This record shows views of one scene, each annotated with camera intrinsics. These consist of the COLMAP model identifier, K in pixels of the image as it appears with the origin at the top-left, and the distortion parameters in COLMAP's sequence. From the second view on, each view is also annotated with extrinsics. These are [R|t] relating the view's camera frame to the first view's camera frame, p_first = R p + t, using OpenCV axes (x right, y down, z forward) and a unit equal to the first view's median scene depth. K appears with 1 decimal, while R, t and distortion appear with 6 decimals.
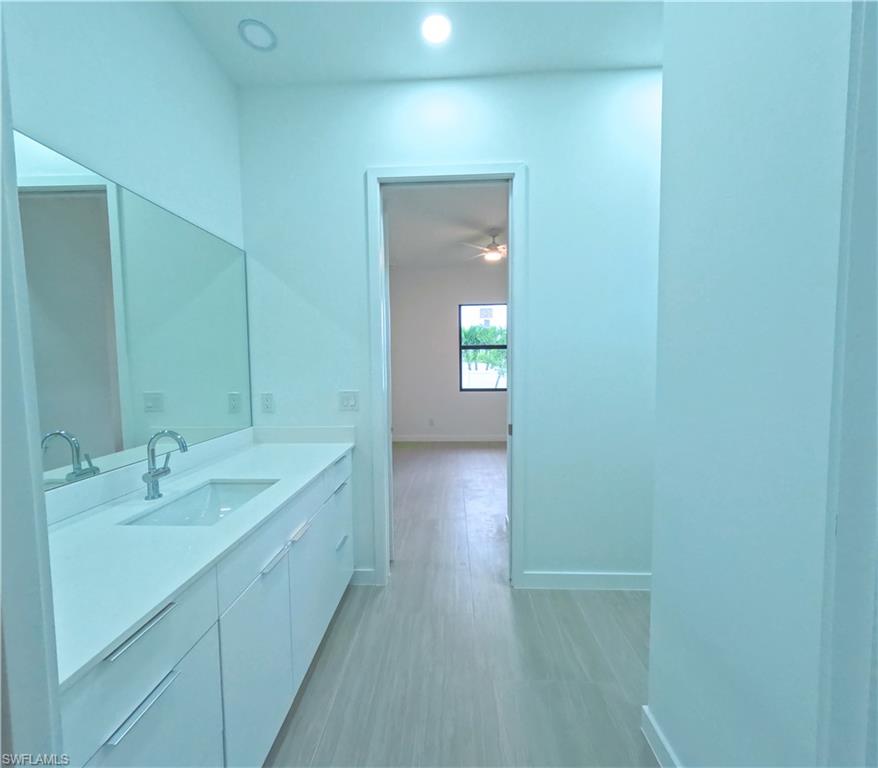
lens RADIAL K [[356.9, 0, 439.0], [0, 356.9, 384.0], [0, 0, 1]] dist [0.000352, -0.000401]
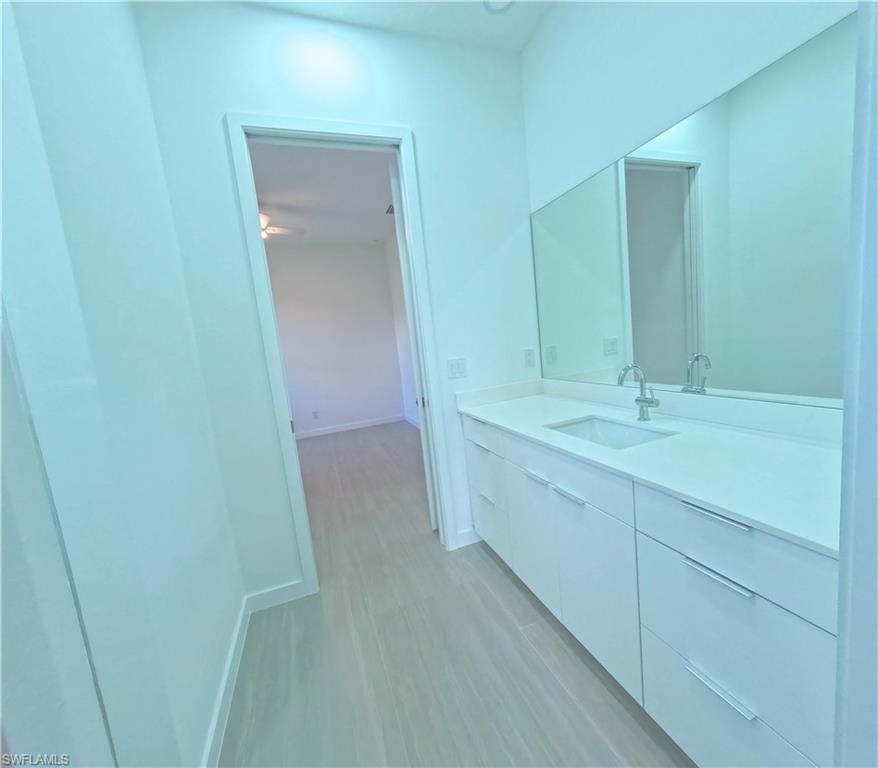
lens RADIAL K [[371.2, 0, 451.4], [0, 371.2, 390.3], [0, 0, 1]] dist [0.002503, 0.000159]
pose [[0.912602, -0.145146, 0.382218, -0.147849], [0.118842, 0.988670, 0.091692, 0.001738], [-0.391196, -0.038254, 0.919512, 0.003637]]
